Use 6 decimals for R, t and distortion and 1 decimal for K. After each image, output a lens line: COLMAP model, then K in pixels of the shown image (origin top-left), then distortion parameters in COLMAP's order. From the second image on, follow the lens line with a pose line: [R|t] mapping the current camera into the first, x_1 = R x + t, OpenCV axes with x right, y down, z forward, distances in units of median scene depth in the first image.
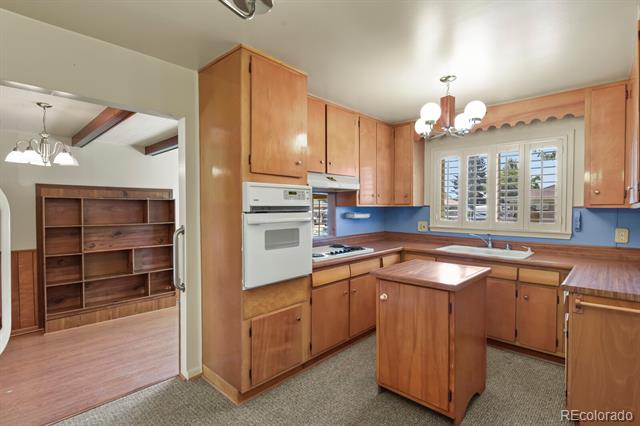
lens RADIAL K [[314.1, 0, 318.7], [0, 314.1, 212.3], [0, 0, 1]] dist [0.000024, -0.000150]
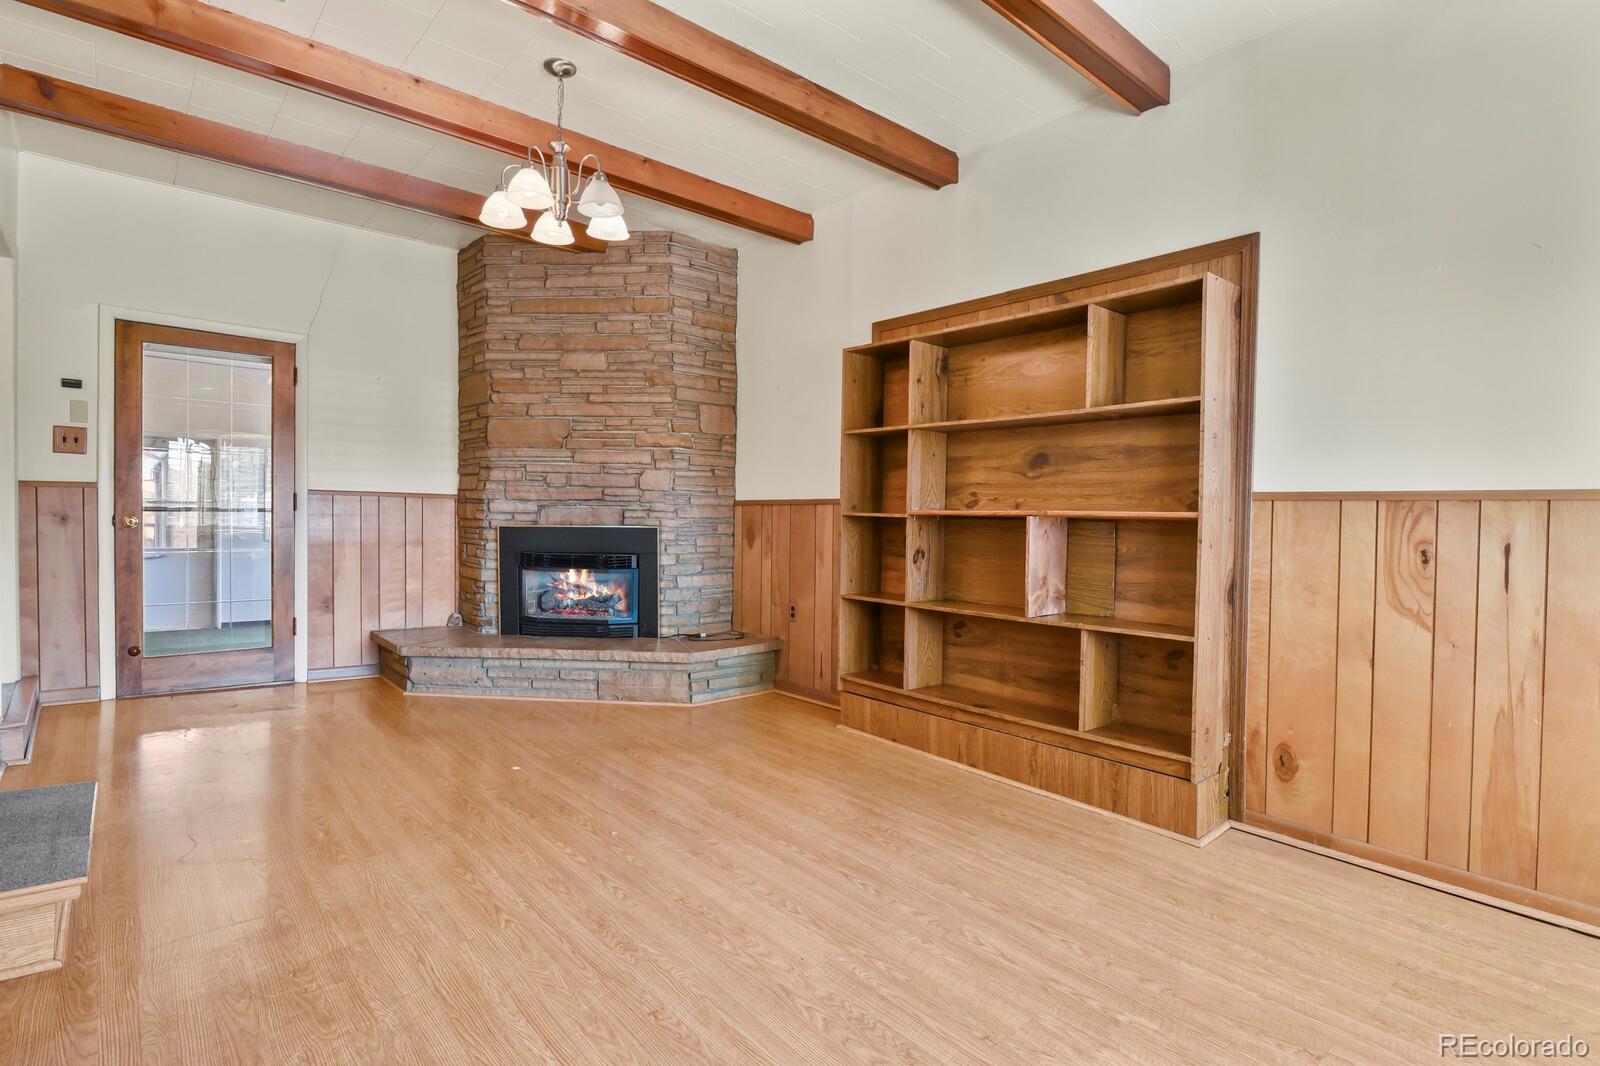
lens RADIAL K [[785.3, 0, 797.2], [0, 785.3, 530.7], [0, 0, 1]] dist [0.000024, -0.000150]
pose [[-0.093284, 0.017275, -0.995490, 0.042536], [-0.032719, 0.999256, 0.020406, 0.134265], [0.995102, 0.034475, -0.092650, 0.969513]]
